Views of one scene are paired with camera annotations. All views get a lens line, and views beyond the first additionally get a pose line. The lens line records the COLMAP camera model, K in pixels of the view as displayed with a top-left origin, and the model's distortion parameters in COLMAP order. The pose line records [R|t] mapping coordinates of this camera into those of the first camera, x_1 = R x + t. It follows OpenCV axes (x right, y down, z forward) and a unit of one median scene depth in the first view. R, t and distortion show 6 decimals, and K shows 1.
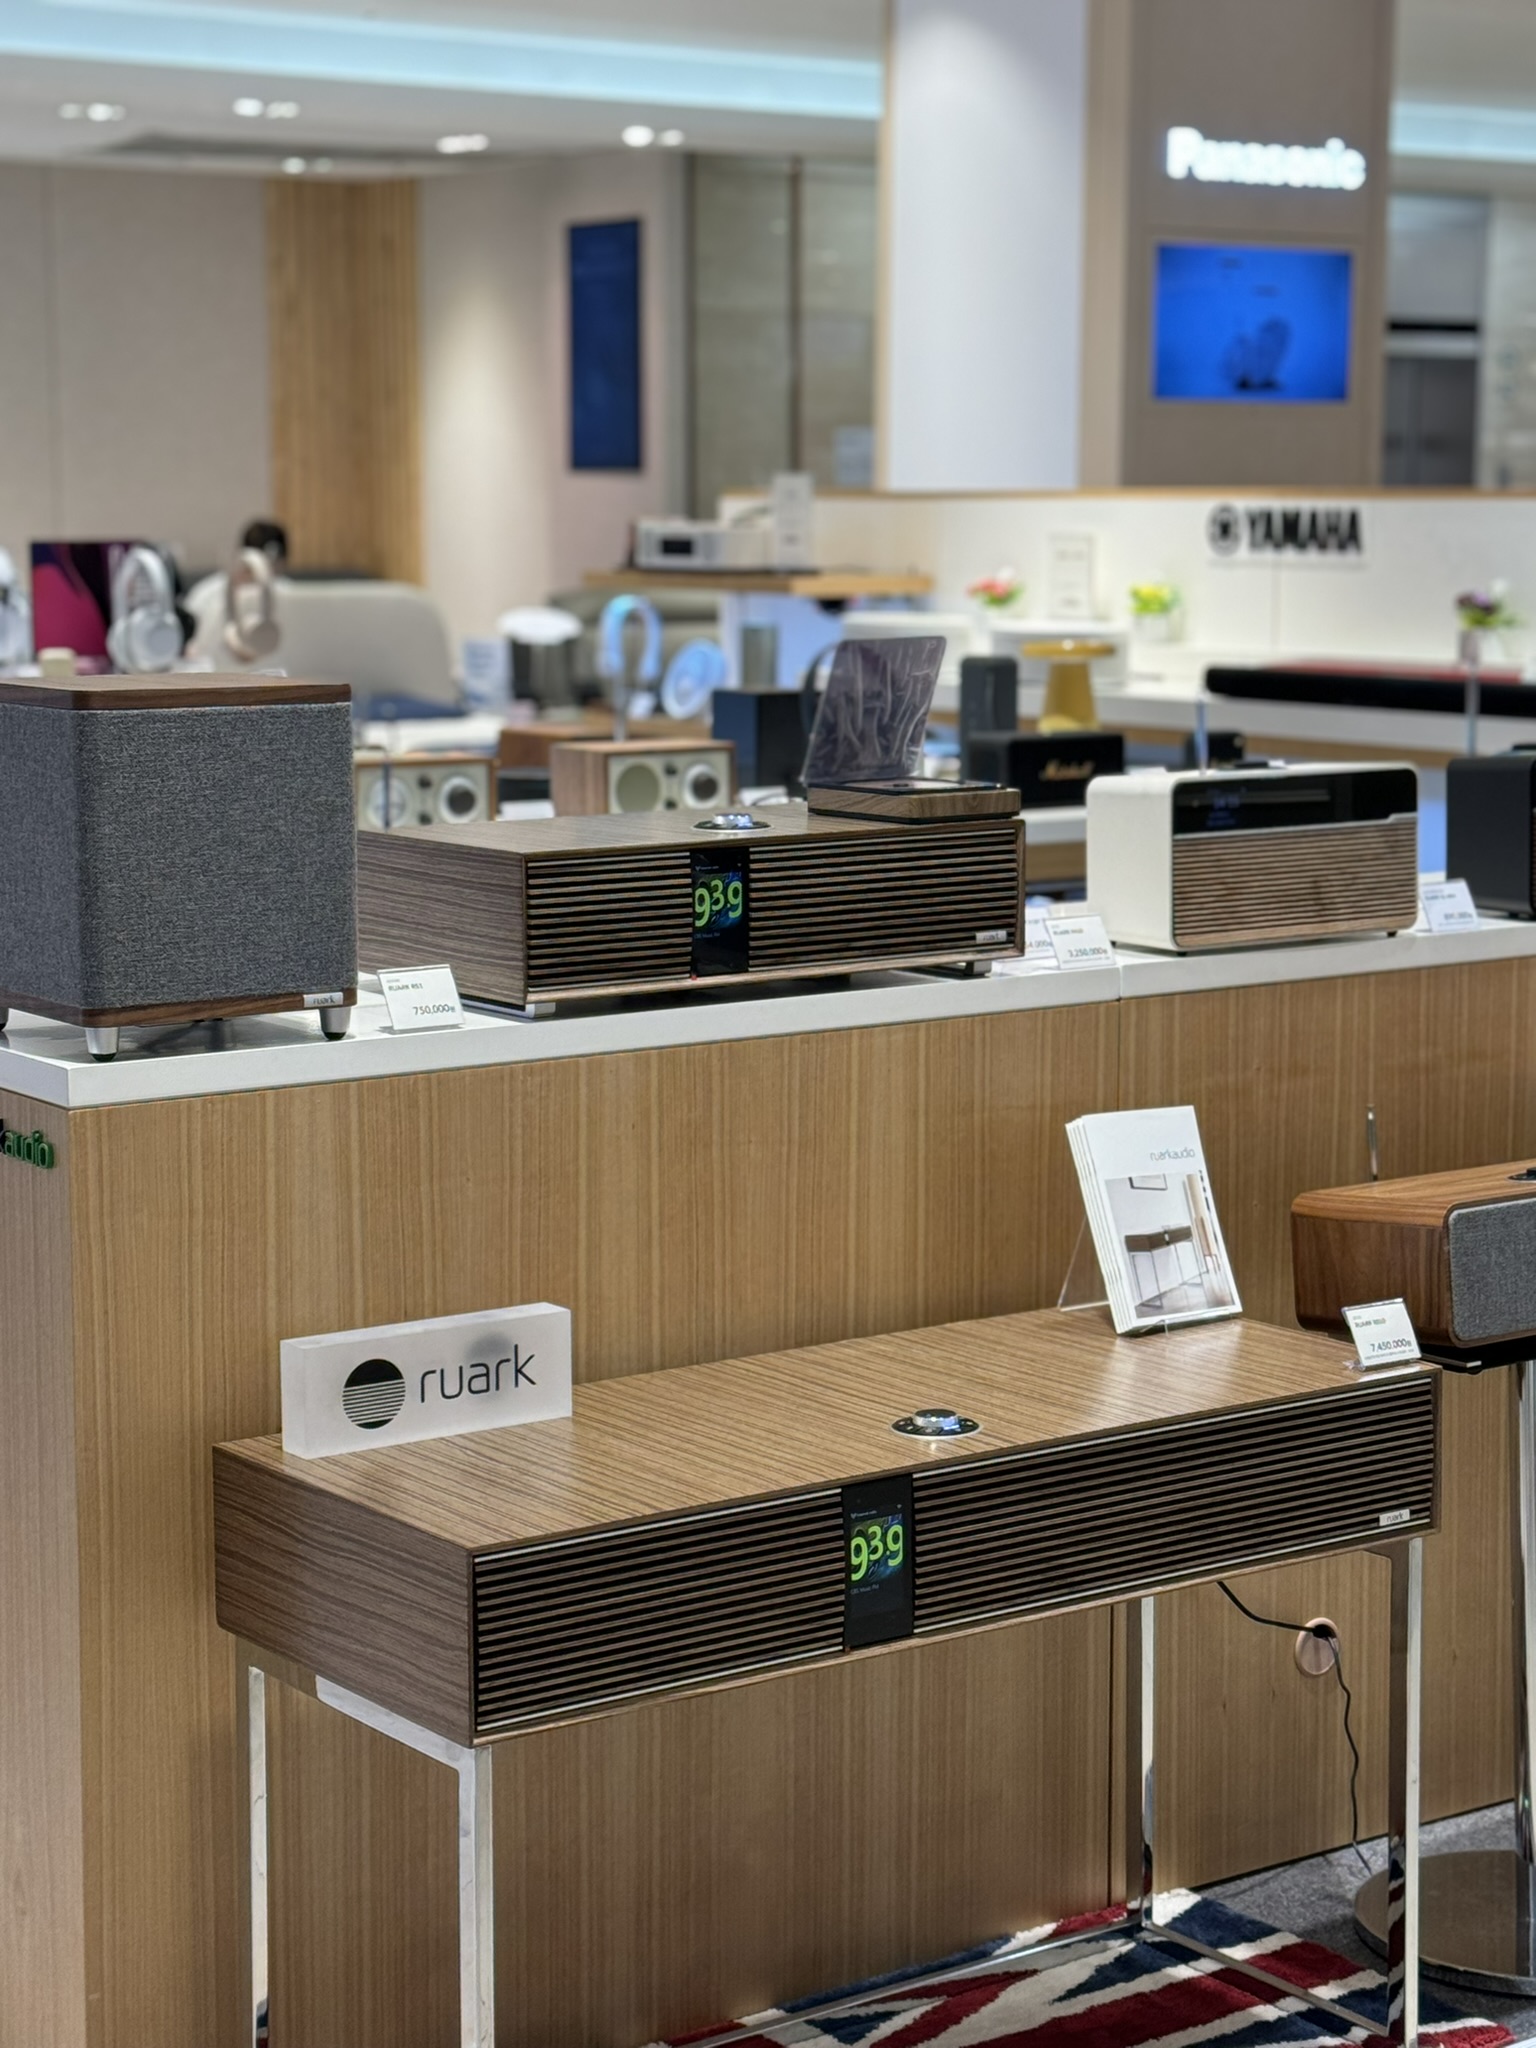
lens RADIAL K [[3768.9, 0, 767.3], [0, 3768.9, 1022.3], [0, 0, 1]] dist [0.155759, 0.000000]
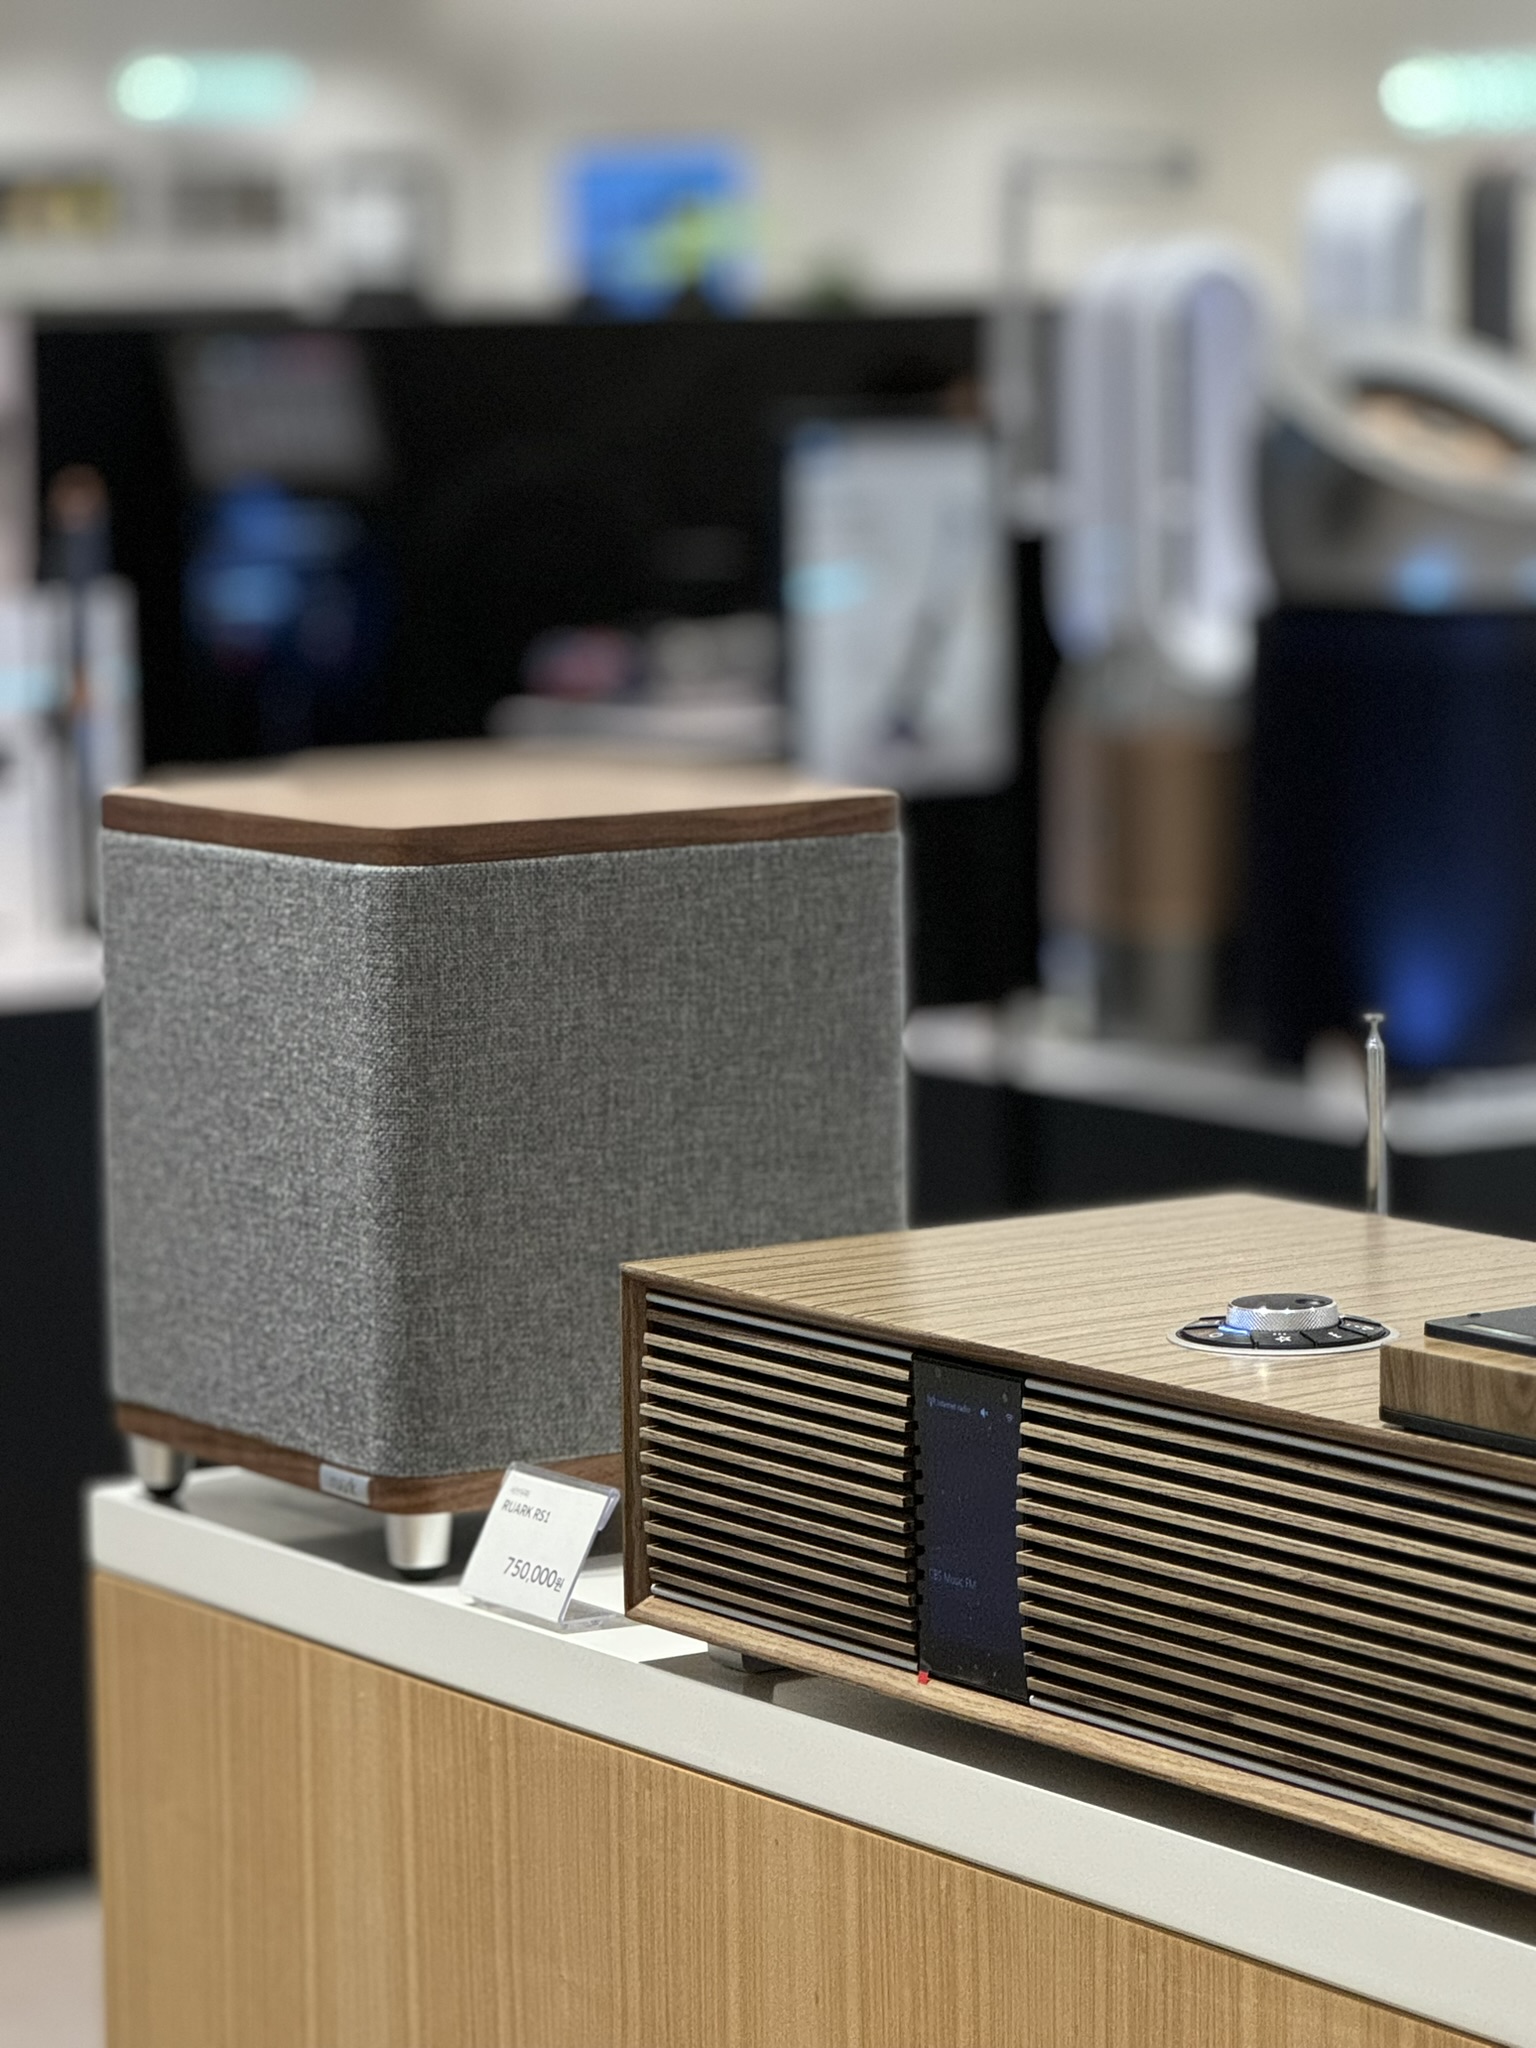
lens RADIAL K [[6245.8, 0, 768.1], [0, 6245.8, 1024.0], [0, 0, 1]] dist [0.085198, 0.000000]
pose [[-0.020132, 0.120329, -0.992530, 0.602547], [-0.123819, 0.984789, 0.121902, -0.152334], [0.992101, 0.125348, -0.004927, 0.971042]]
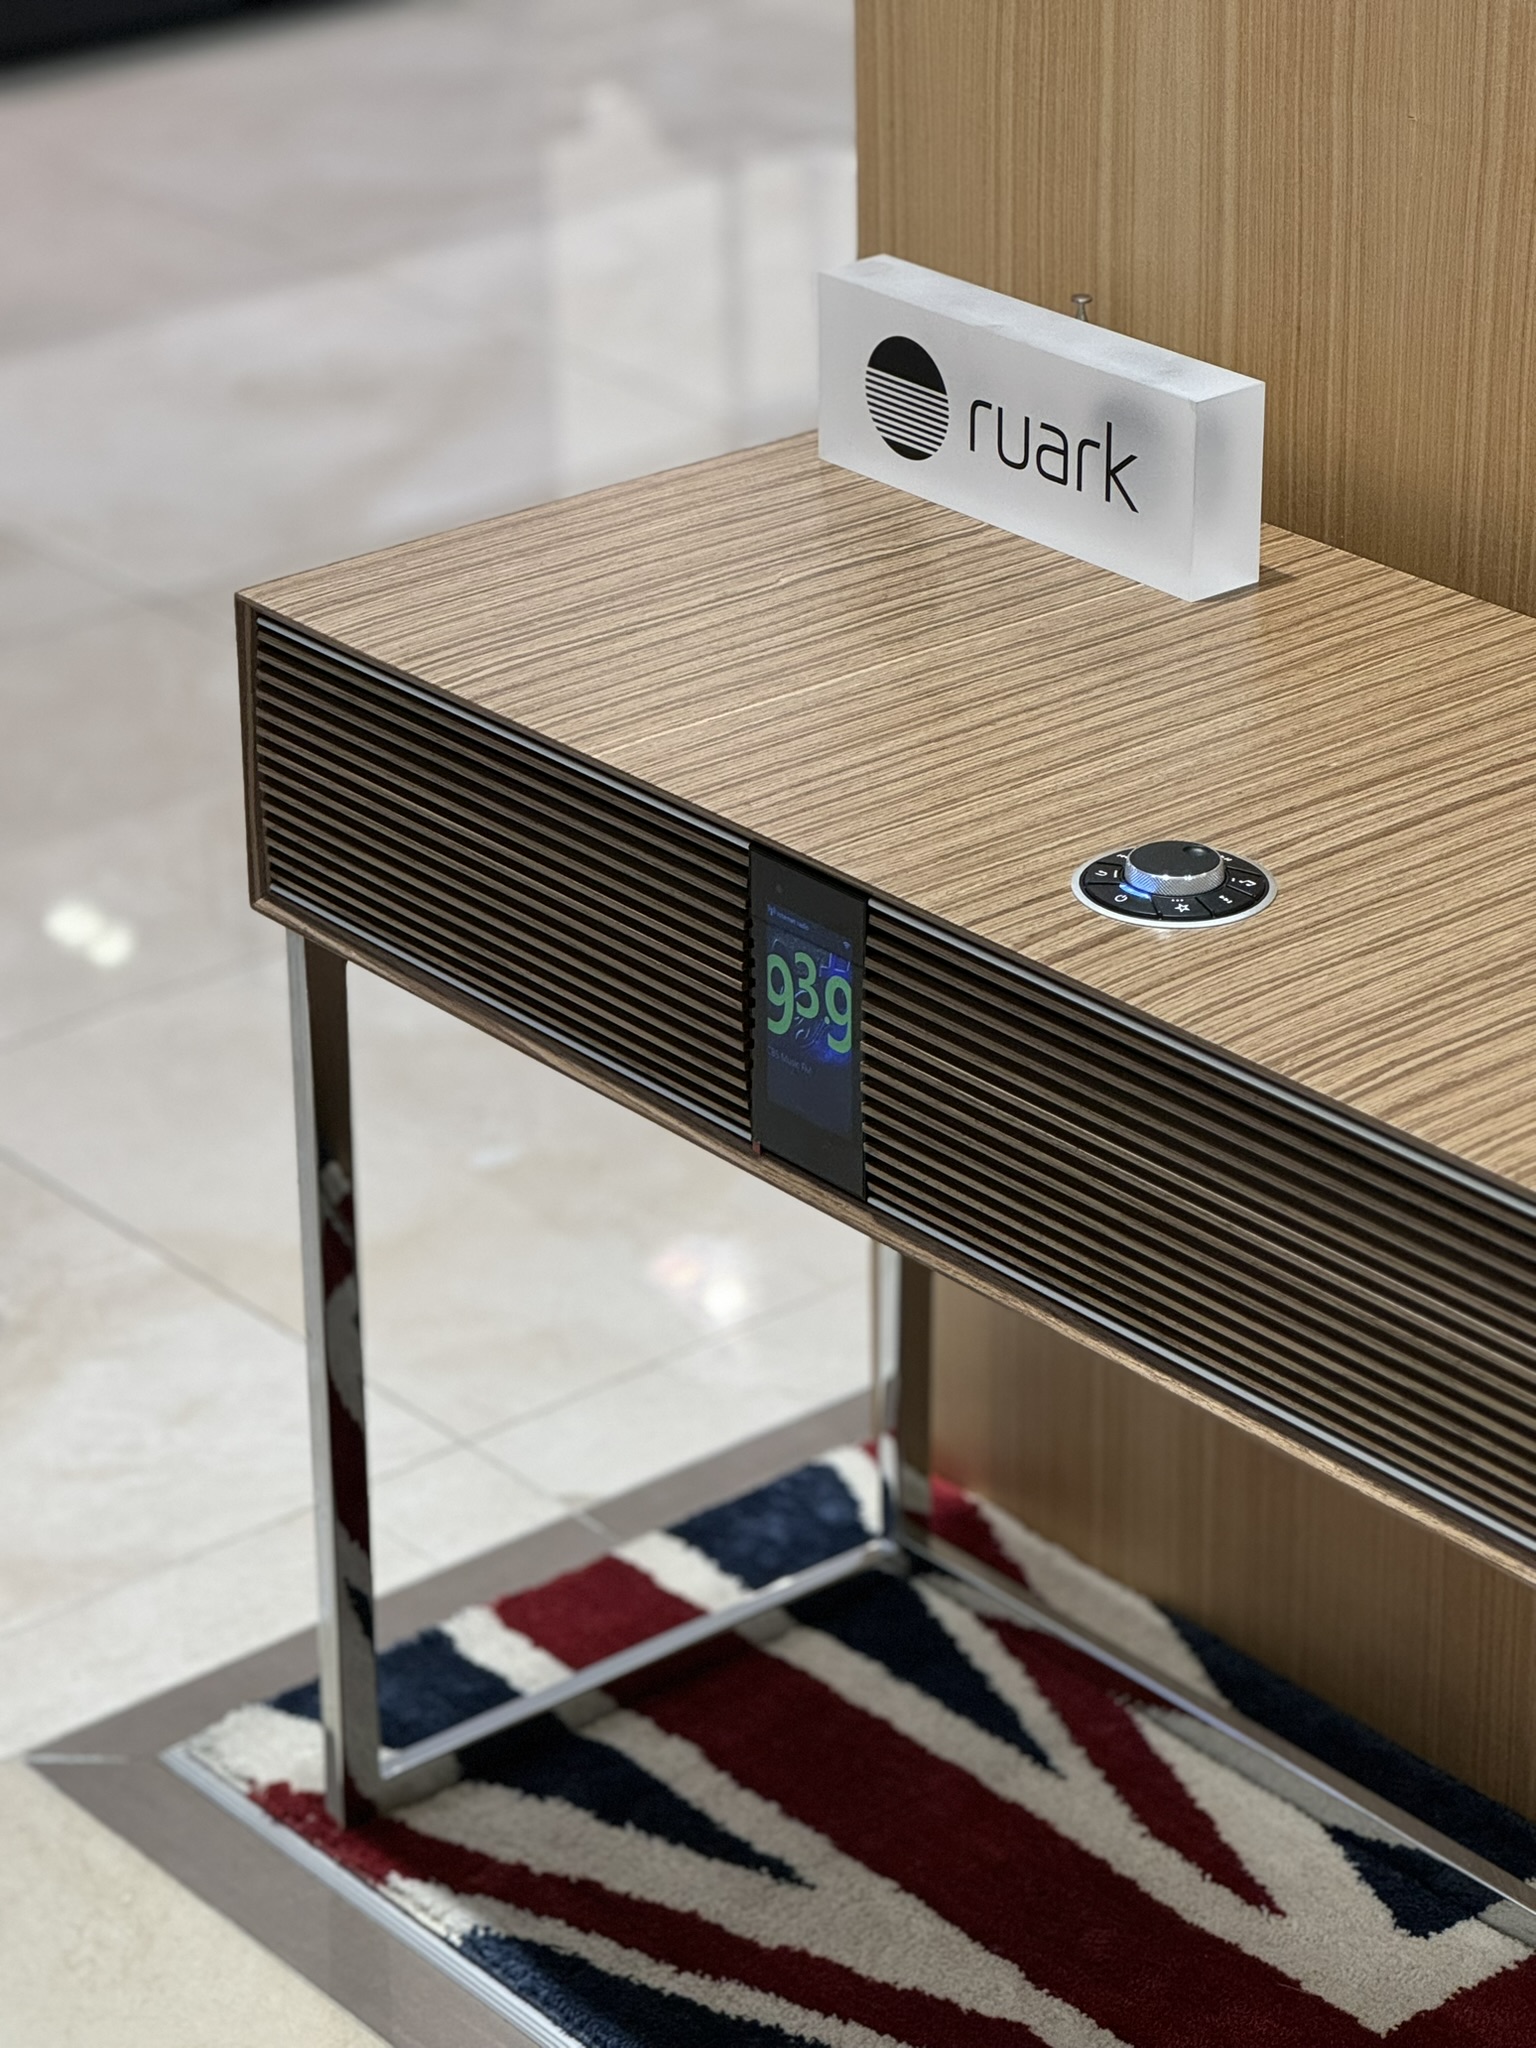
lens RADIAL K [[5287.2, 0, 766.3], [0, 5287.2, 1030.4], [0, 0, 1]] dist [0.146304, 0.000000]
pose [[0.078153, 0.429381, -0.899735, 0.575943], [-0.121326, 0.899884, 0.418914, -0.129048], [0.989531, 0.076422, 0.122424, 0.803147]]
